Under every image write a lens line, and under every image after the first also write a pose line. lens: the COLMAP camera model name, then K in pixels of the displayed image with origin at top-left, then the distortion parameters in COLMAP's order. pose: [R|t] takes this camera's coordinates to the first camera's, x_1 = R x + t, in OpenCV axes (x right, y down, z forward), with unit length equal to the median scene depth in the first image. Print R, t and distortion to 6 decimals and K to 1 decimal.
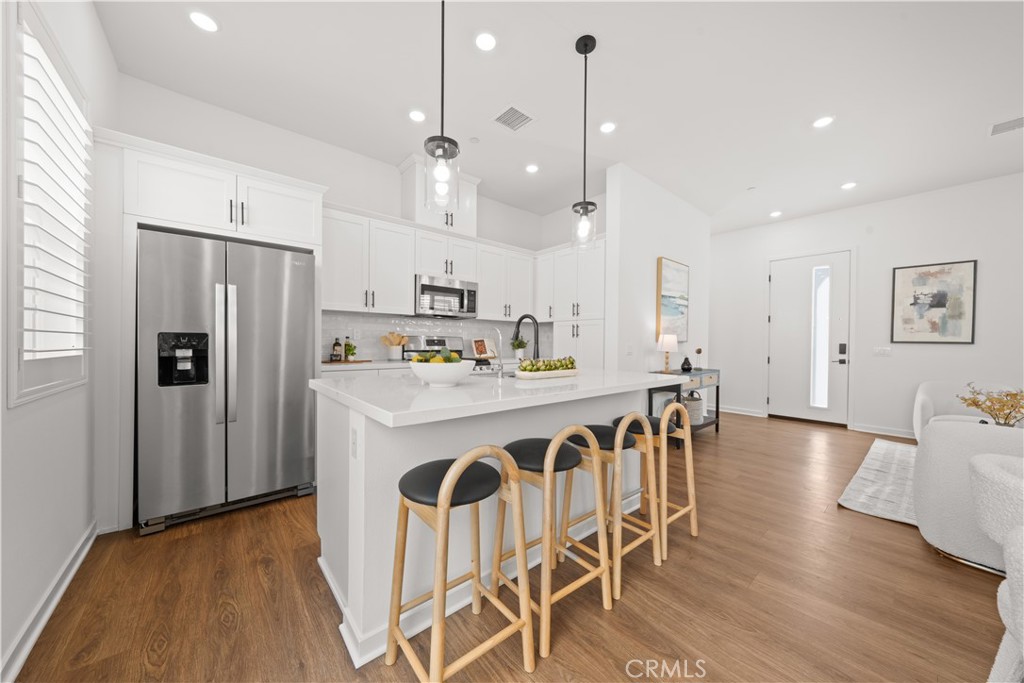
lens RADIAL K [[351.2, 0, 512.9], [0, 351.2, 343.6], [0, 0, 1]] dist [-0.013384, -0.000341]
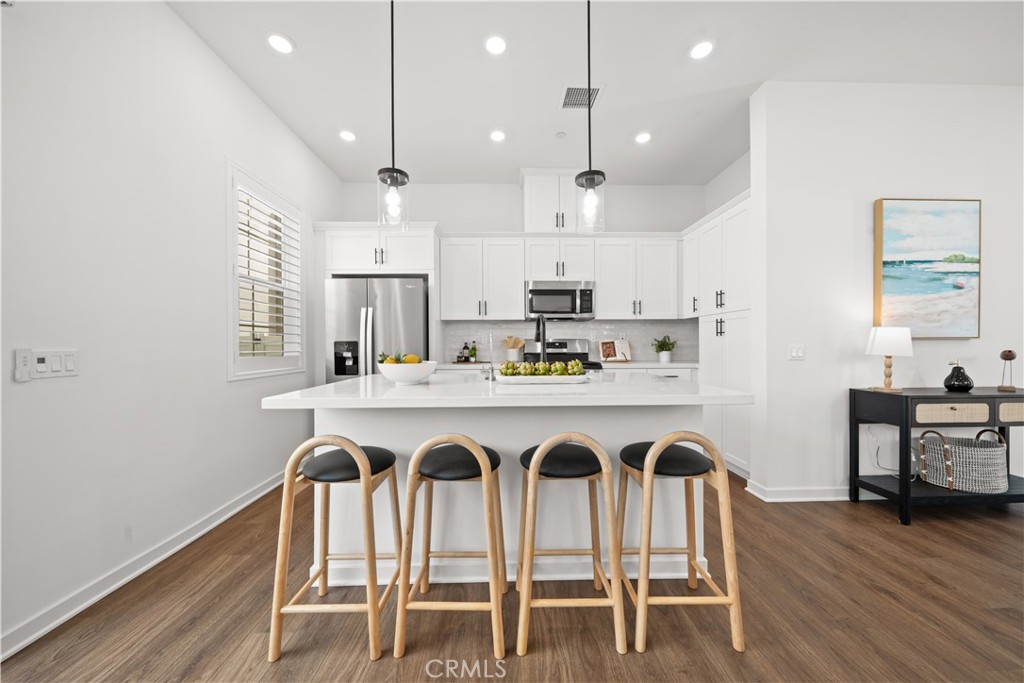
lens RADIAL K [[351.2, 0, 510.3], [0, 351.2, 346.6], [0, 0, 1]] dist [-0.013384, -0.000341]
pose [[0.769703, -0.010176, -0.638321, 0.331292], [0.010146, 0.999942, -0.003706, 0.003038], [0.638321, -0.003624, 0.769761, 0.144373]]
